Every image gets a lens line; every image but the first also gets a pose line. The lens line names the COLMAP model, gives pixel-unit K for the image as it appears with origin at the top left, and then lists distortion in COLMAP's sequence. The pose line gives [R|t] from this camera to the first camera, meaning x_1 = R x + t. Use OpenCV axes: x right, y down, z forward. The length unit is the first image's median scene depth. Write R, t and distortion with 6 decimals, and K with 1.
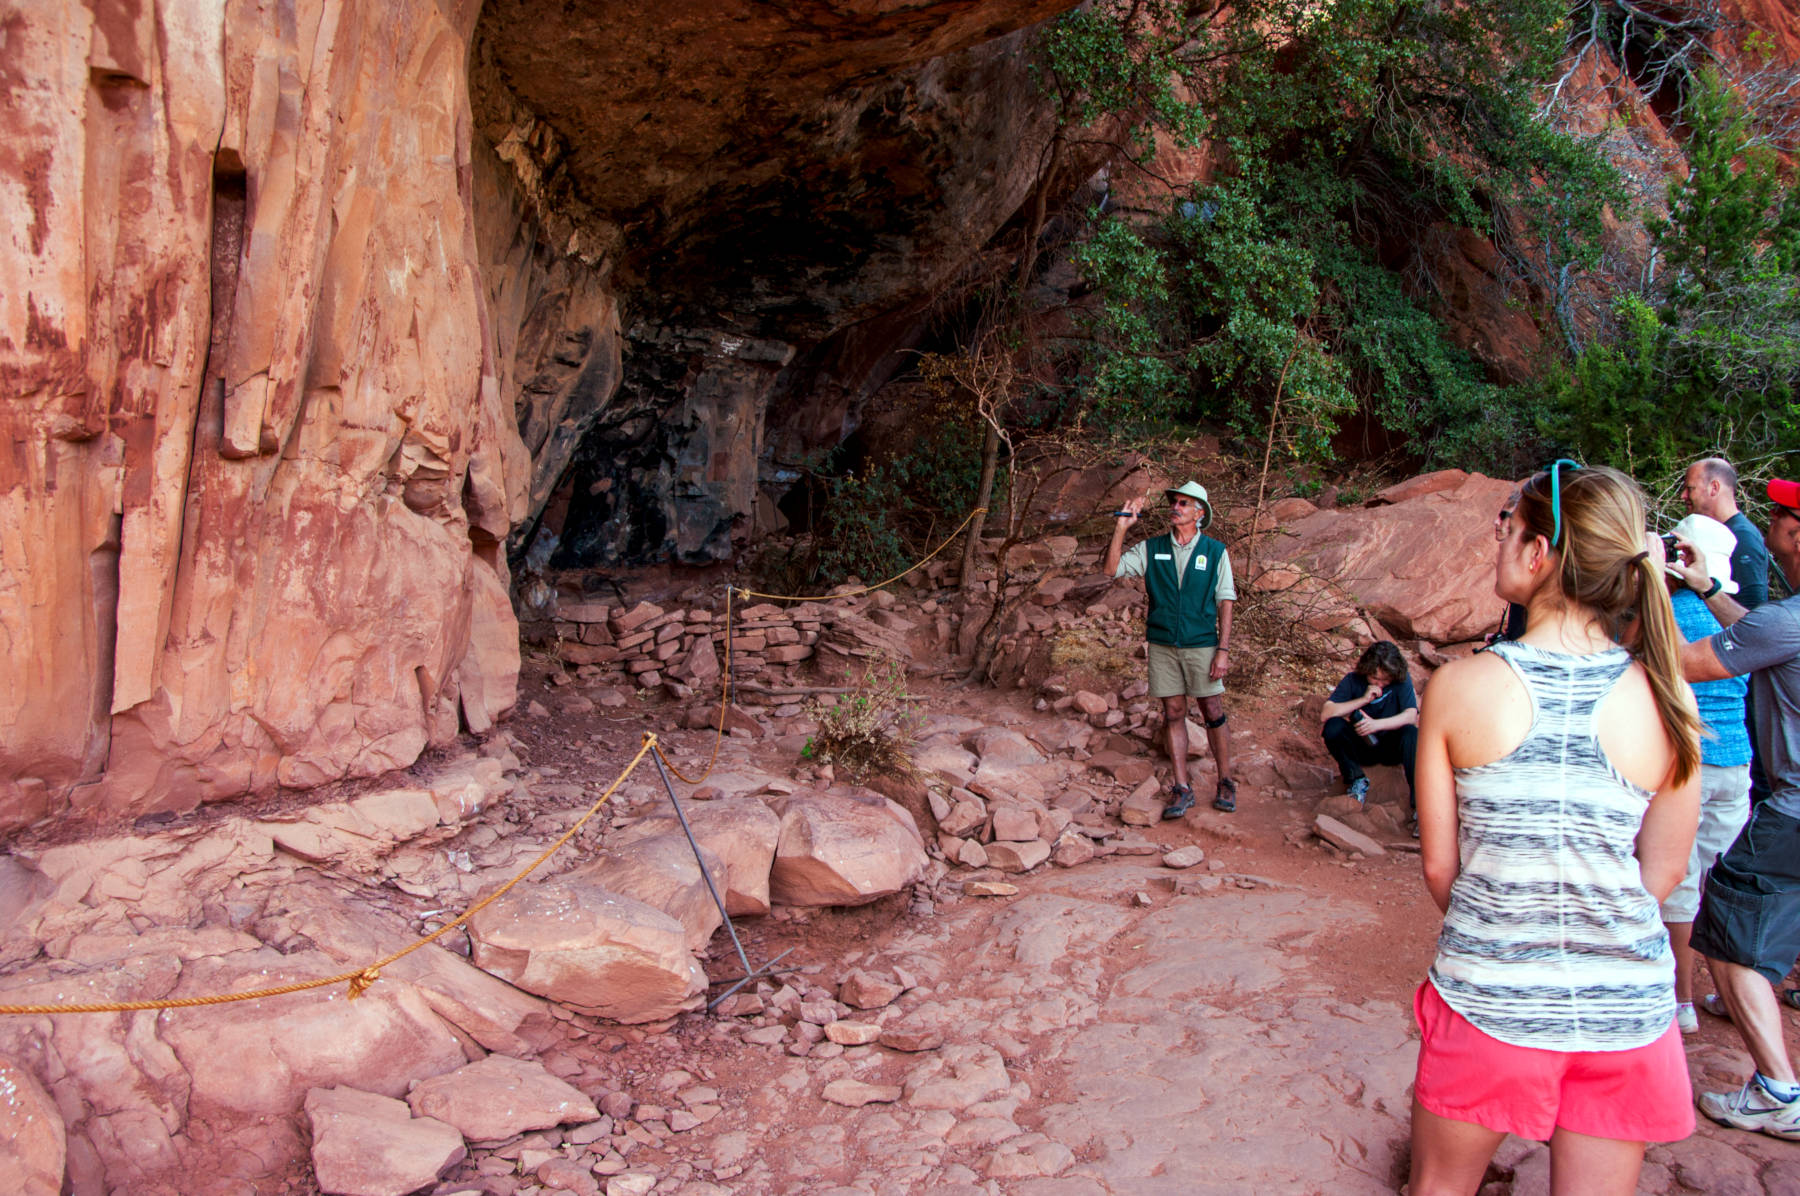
lens RADIAL K [[1441.4, 0, 902.3], [0, 1441.4, 597.8], [0, 0, 1]] dist [-0.090641, 0.007782]
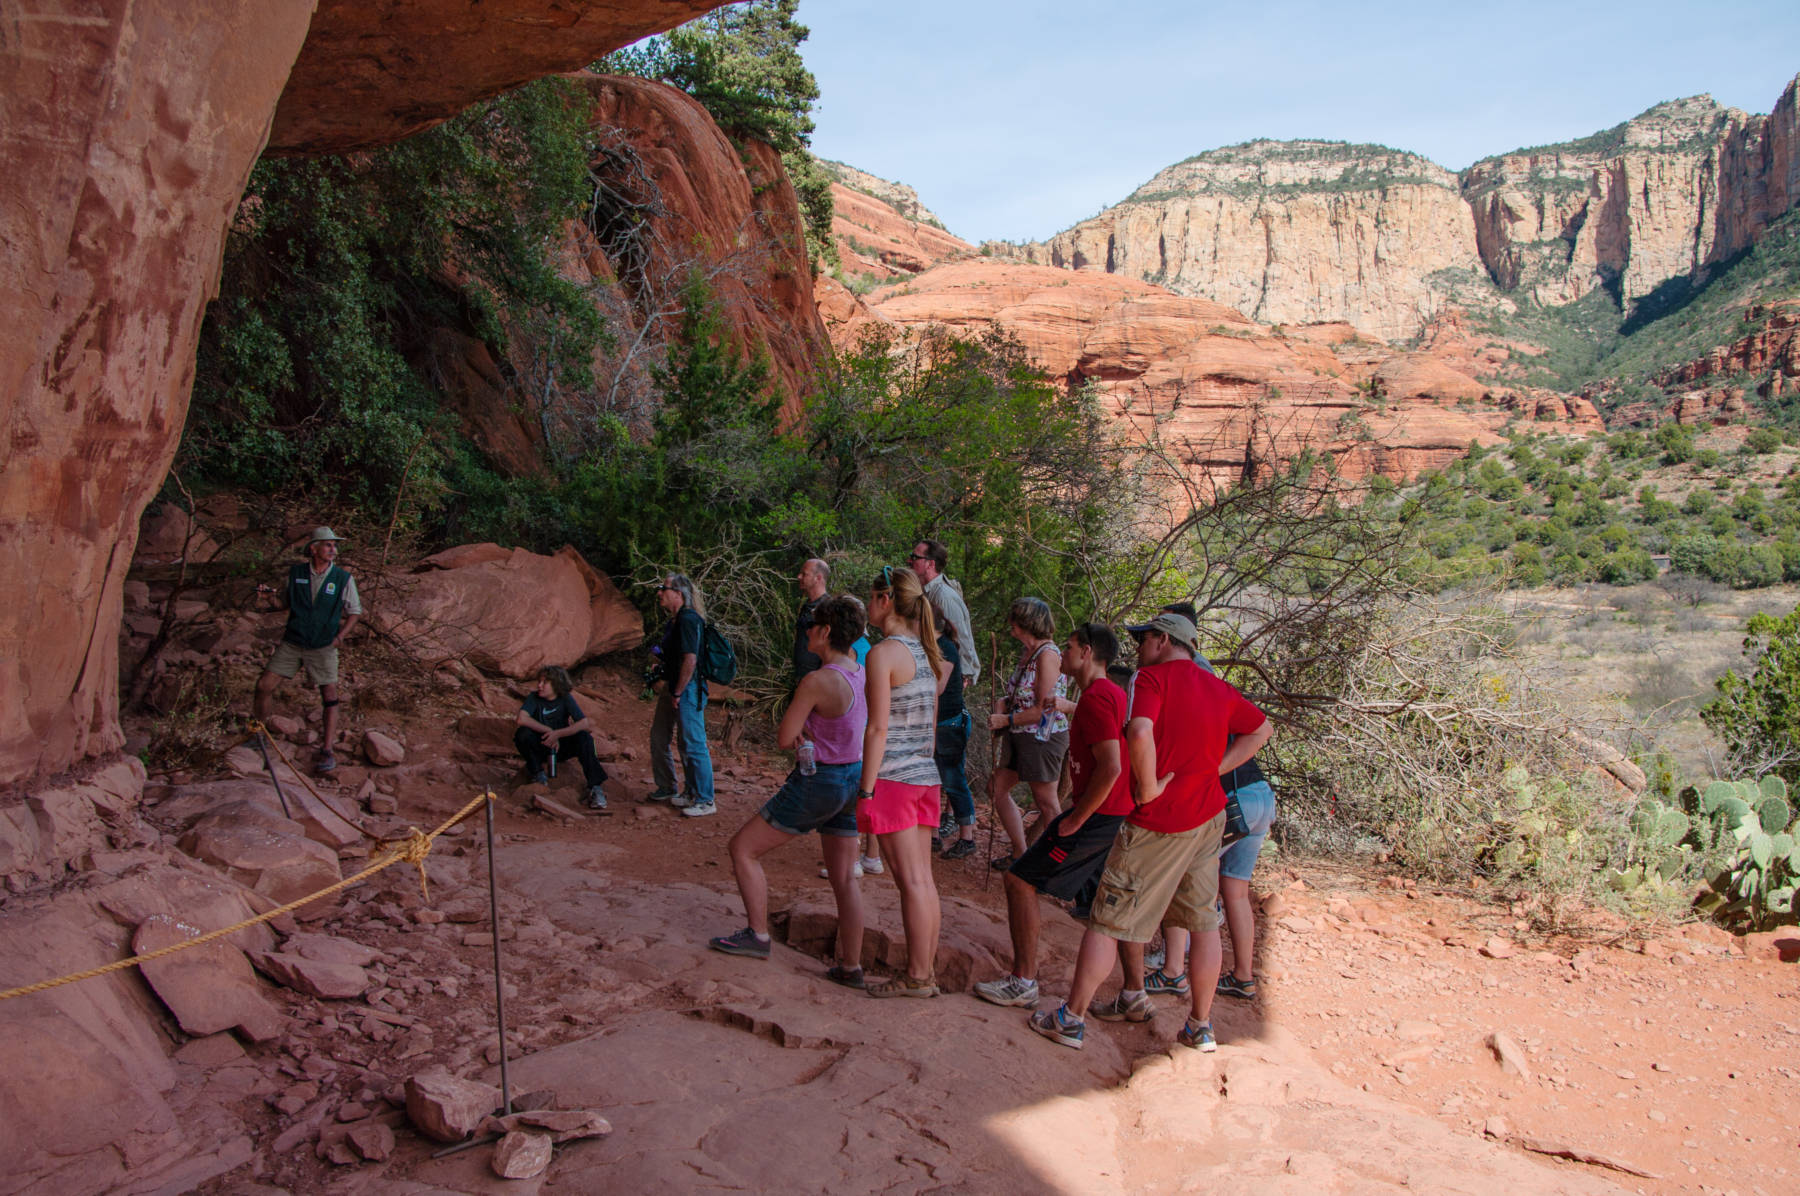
lens RADIAL K [[1441.4, 0, 892.2], [0, 1441.4, 587.0], [0, 0, 1]] dist [-0.090641, 0.007782]
pose [[0.708807, 0.049480, 0.703665, -0.277819], [-0.015011, 0.998369, -0.055082, 0.013225], [-0.705243, 0.028480, 0.708394, -0.145078]]
